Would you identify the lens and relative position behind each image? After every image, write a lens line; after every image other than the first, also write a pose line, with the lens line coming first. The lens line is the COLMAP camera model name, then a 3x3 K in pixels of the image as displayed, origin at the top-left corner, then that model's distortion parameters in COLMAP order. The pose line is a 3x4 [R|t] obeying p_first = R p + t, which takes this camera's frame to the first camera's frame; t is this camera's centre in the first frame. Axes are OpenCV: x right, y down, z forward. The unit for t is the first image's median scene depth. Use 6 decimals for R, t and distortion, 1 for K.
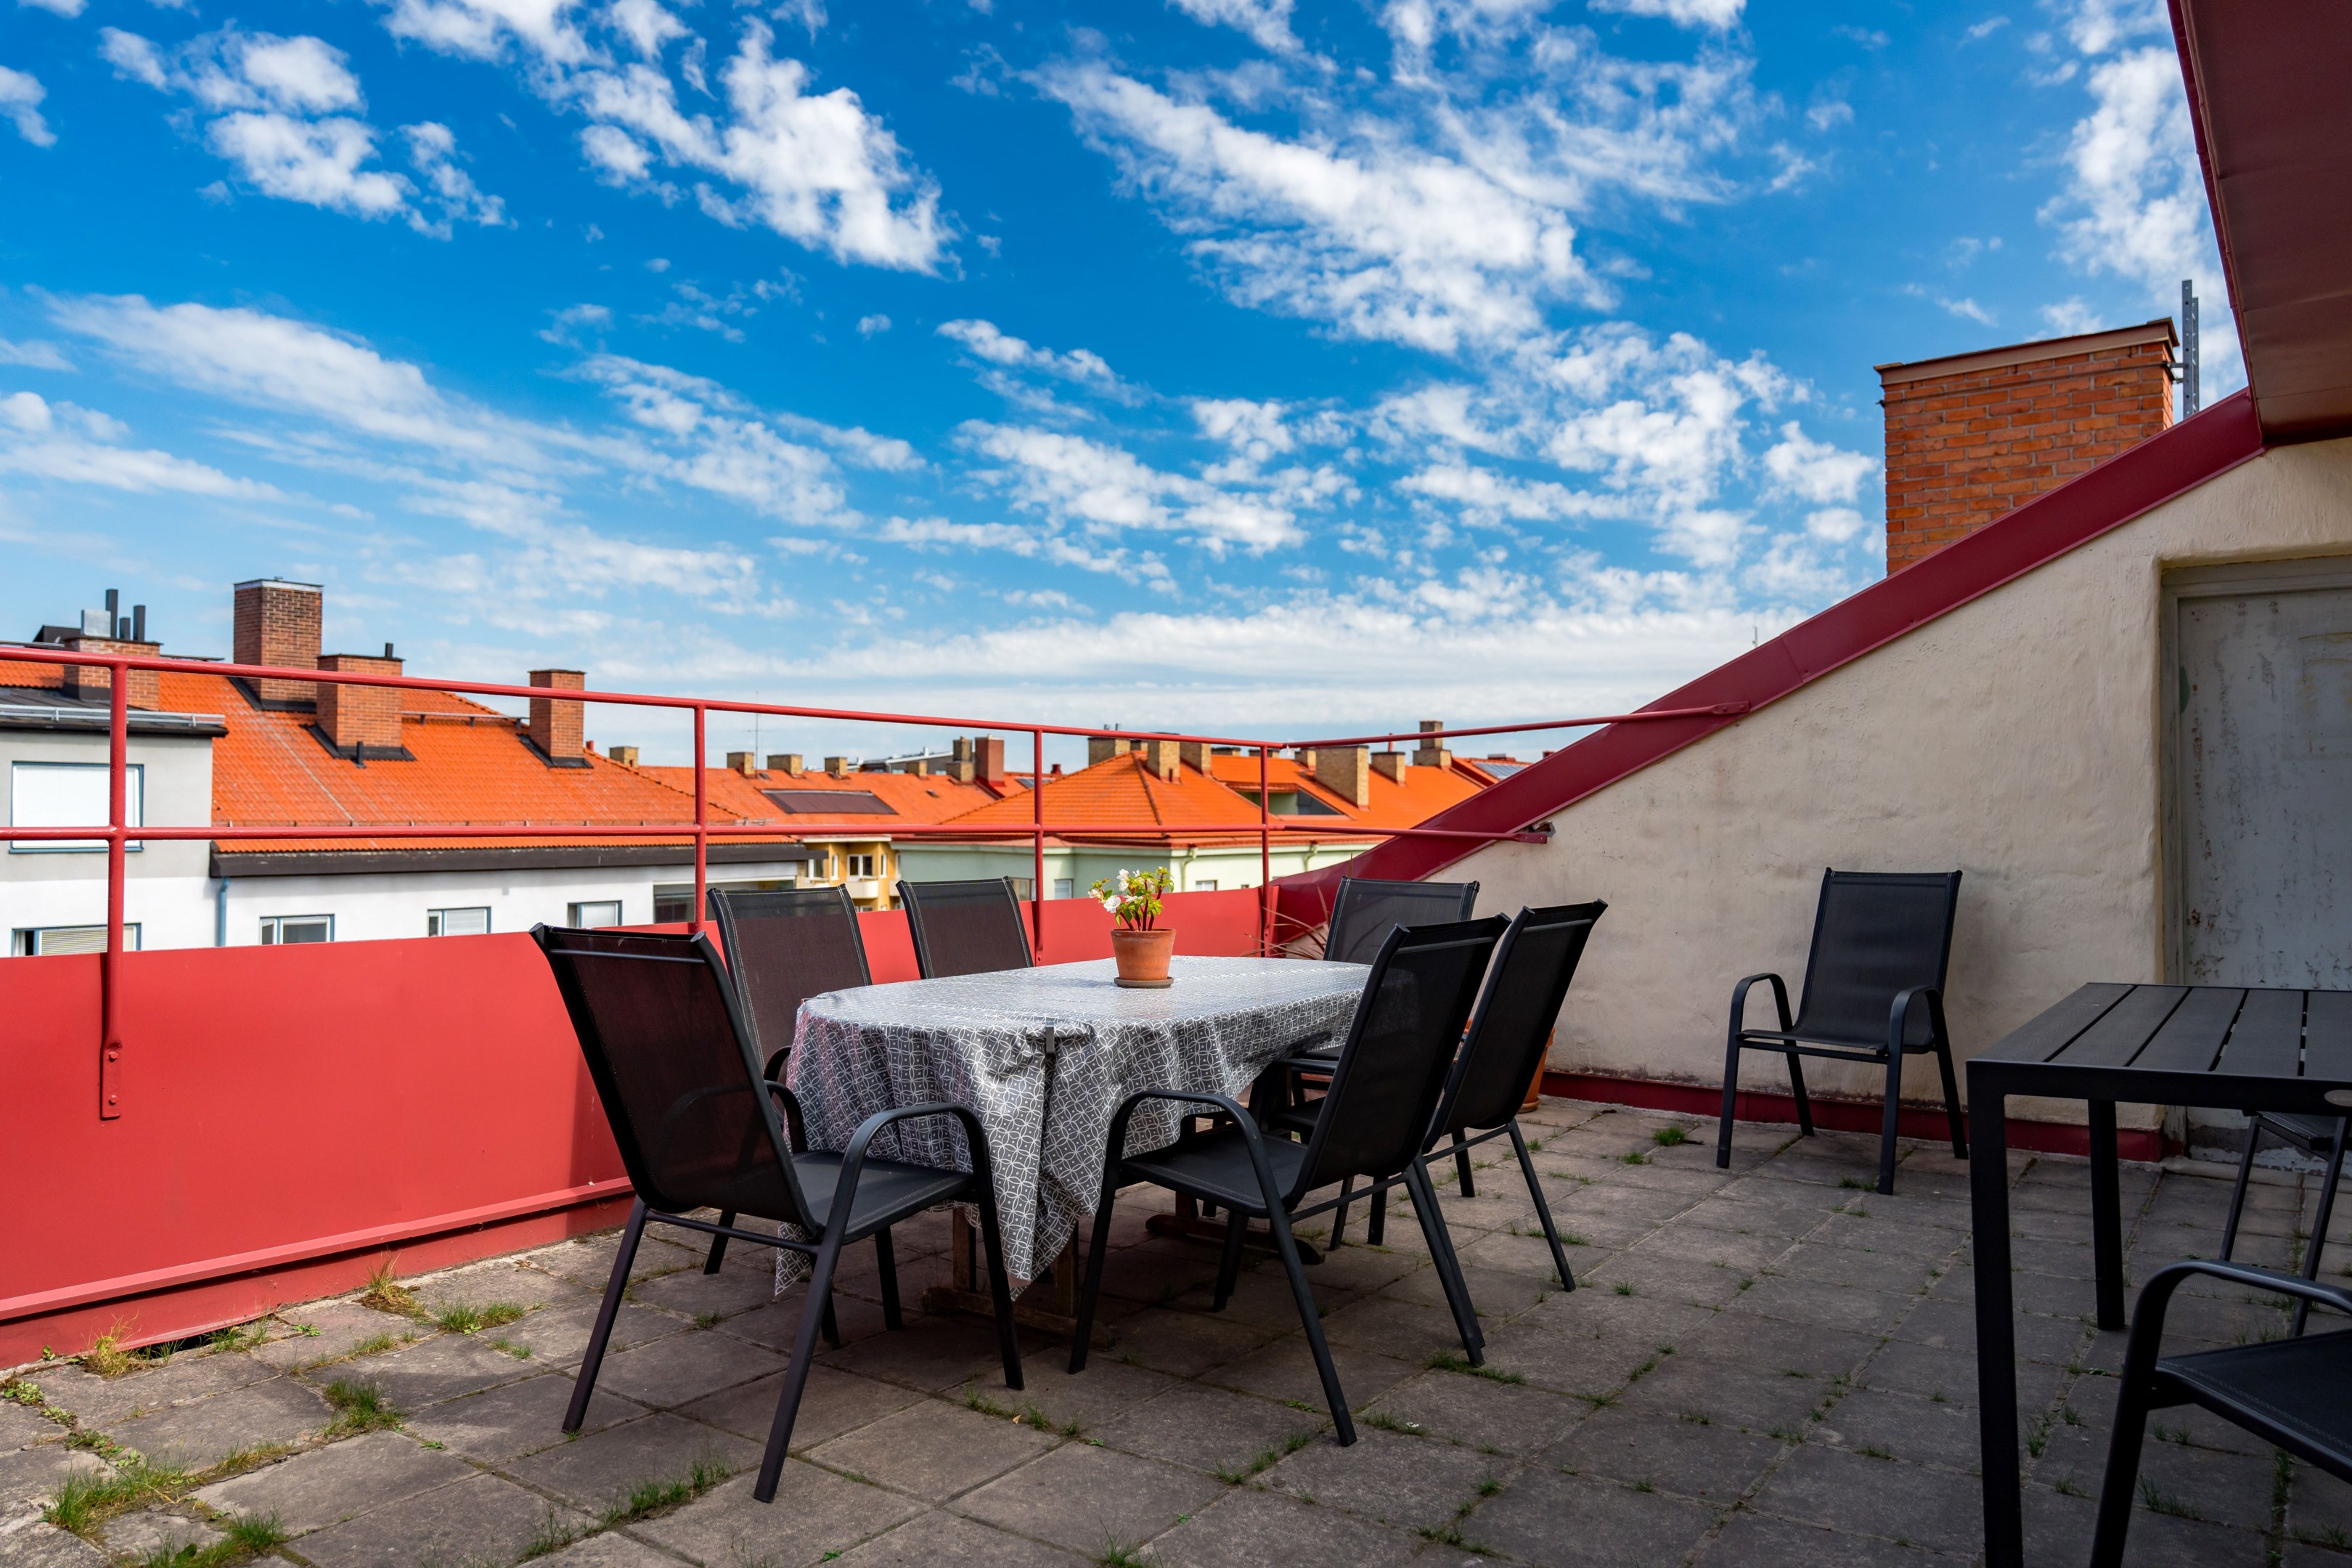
lens RADIAL K [[1567.3, 0, 1186.1], [0, 1567.3, 778.9], [0, 0, 1]] dist [0.003351, 0.000810]
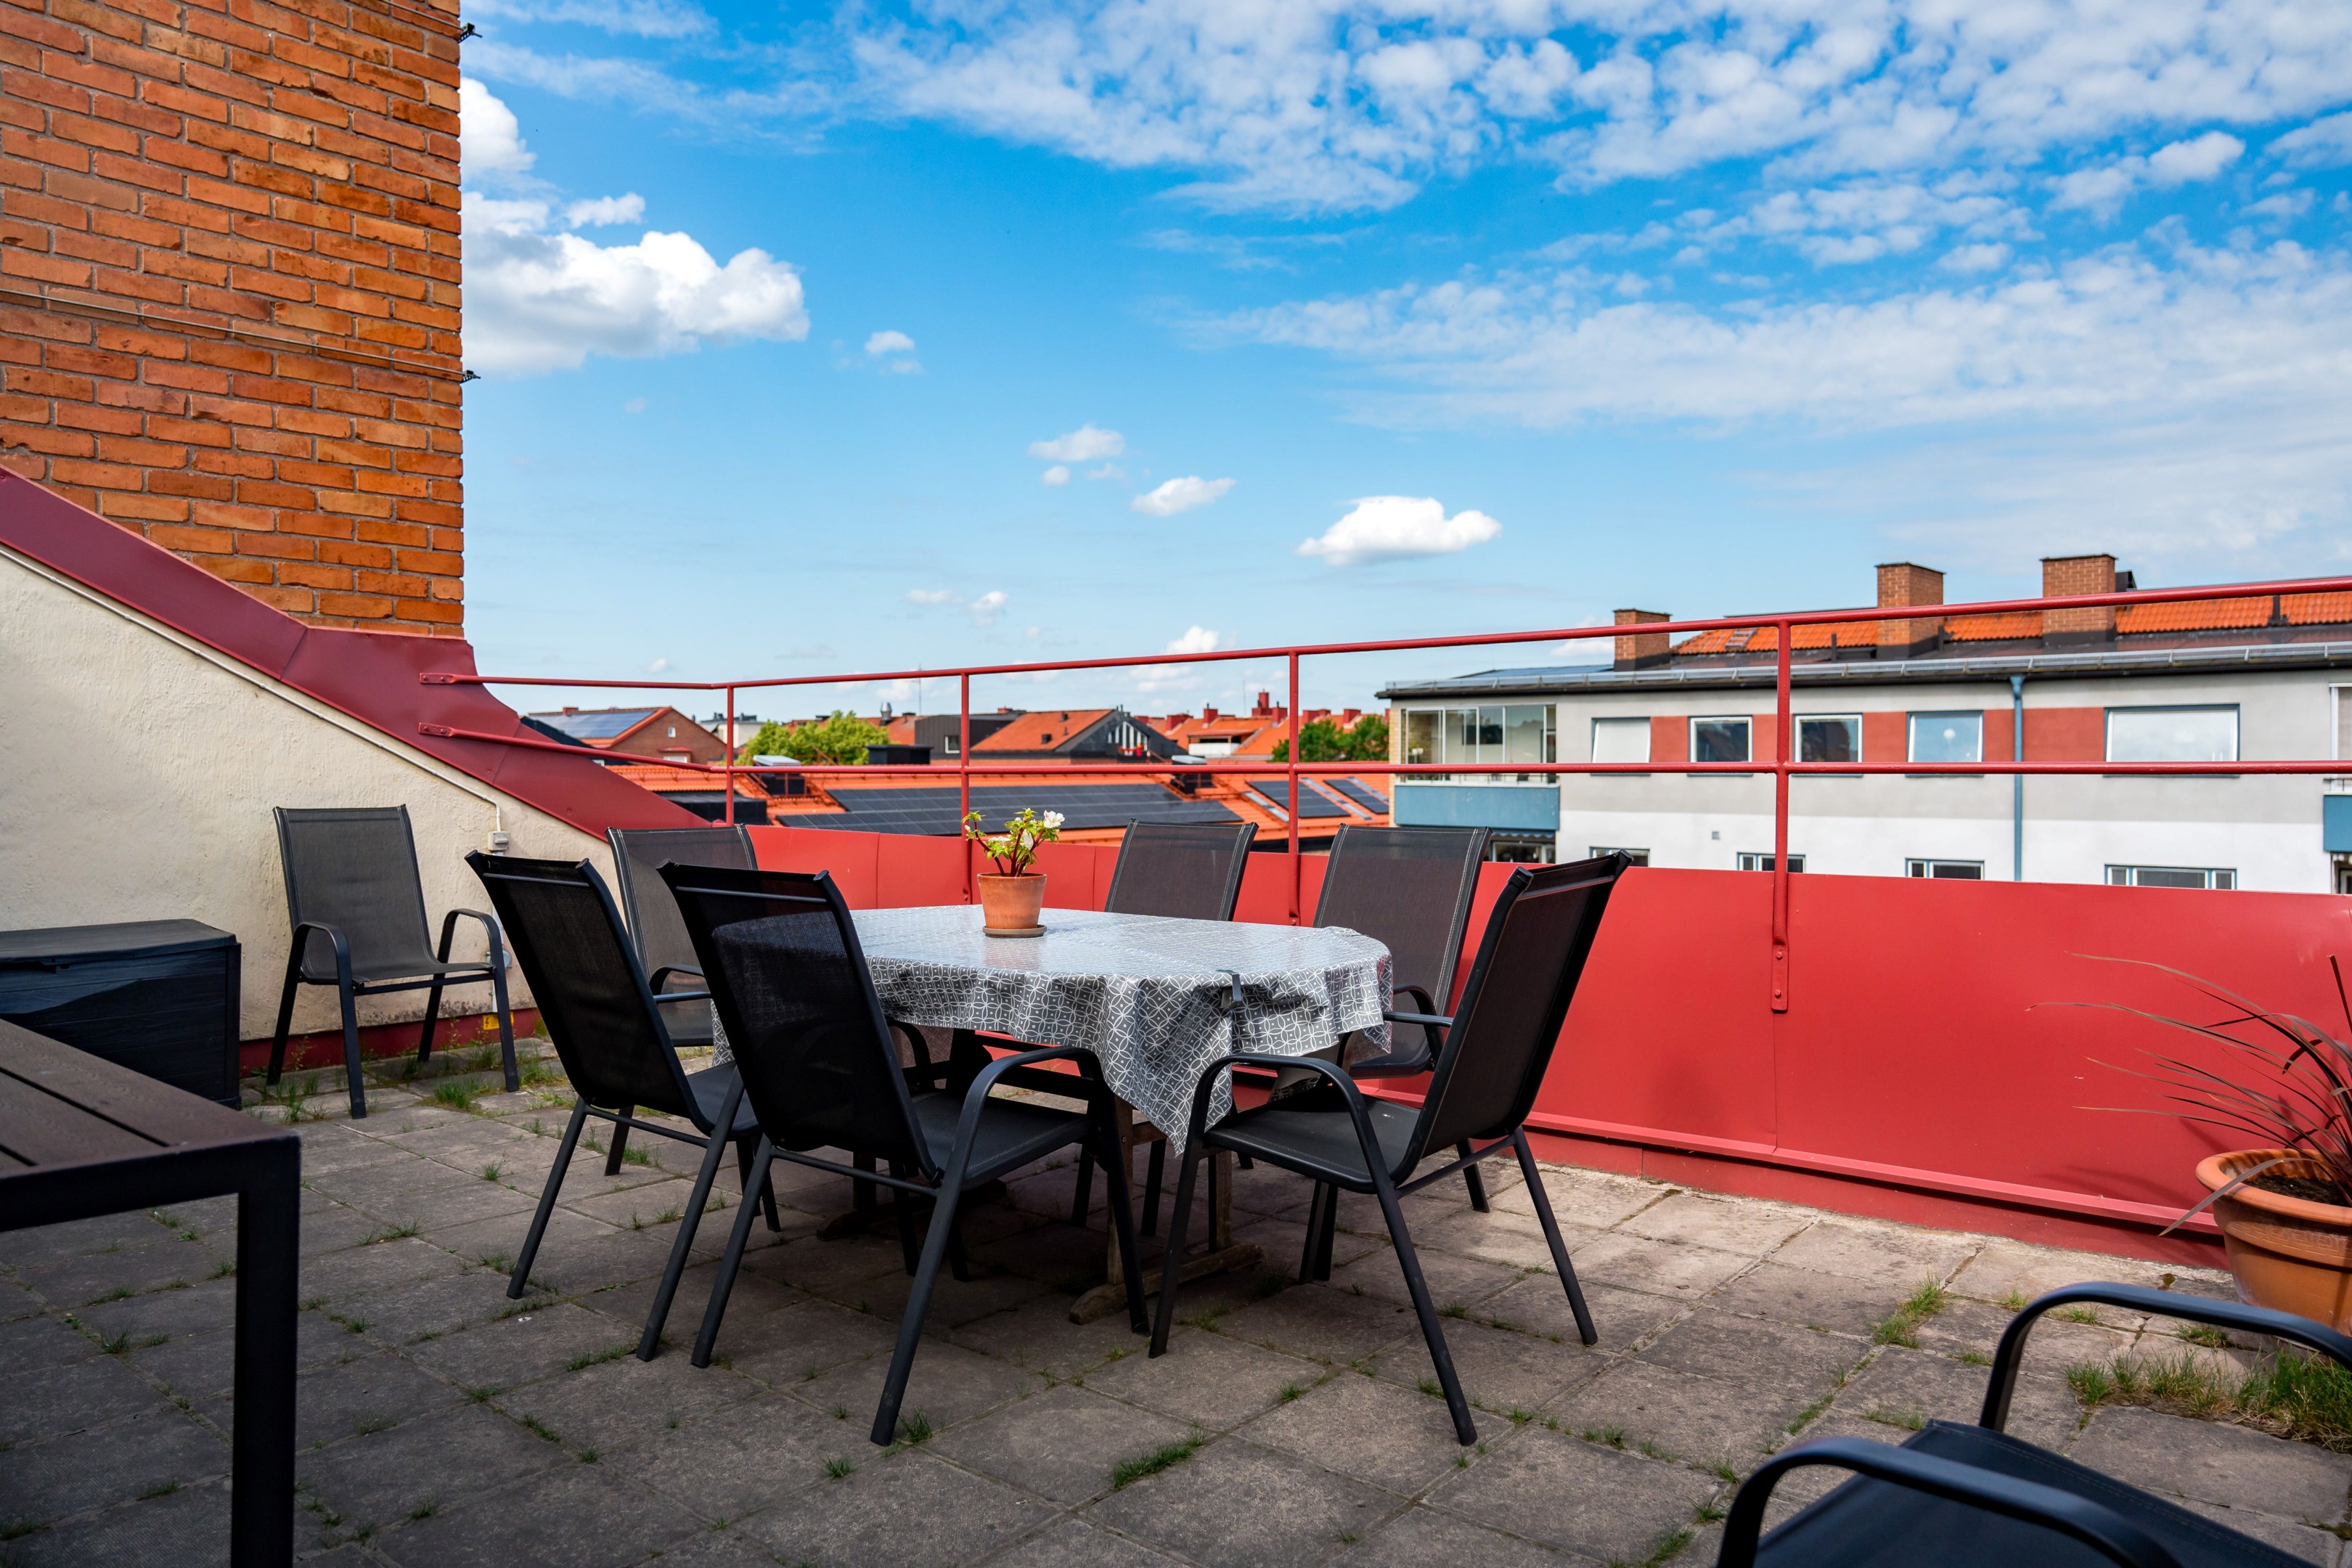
lens RADIAL K [[1567.3, 0, 1186.1], [0, 1567.3, 778.9], [0, 0, 1]] dist [0.003351, 0.000810]
pose [[-0.079043, 0.005091, -0.996858, 1.036597], [0.036029, 0.999348, 0.002247, 0.044763], [0.996220, -0.035738, -0.079175, 1.354901]]
